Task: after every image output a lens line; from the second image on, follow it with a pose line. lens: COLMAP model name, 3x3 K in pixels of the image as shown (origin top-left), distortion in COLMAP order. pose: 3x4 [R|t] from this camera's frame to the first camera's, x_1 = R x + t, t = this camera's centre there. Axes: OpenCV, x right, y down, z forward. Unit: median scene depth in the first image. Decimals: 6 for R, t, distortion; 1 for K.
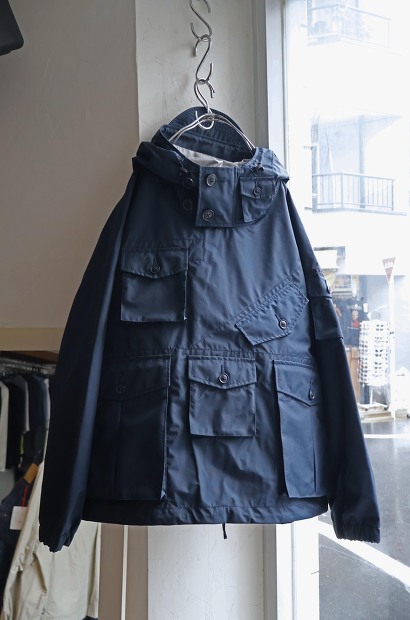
lens RADIAL K [[549.5, 0, 206.3], [0, 549.5, 287.2], [0, 0, 1]] dist [-0.002521, 0.002038]
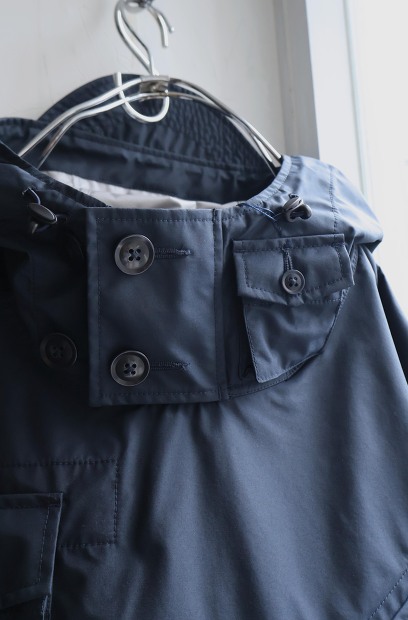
lens RADIAL K [[593.8, 0, 204.0], [0, 593.8, 310.0], [0, 0, 1]] dist [-0.001323, 0.002593]
pose [[0.996880, -0.052590, -0.058865, 0.064767], [0.045639, 0.992459, -0.113767, -0.130239], [0.064404, 0.110725, 0.991762, 0.703811]]
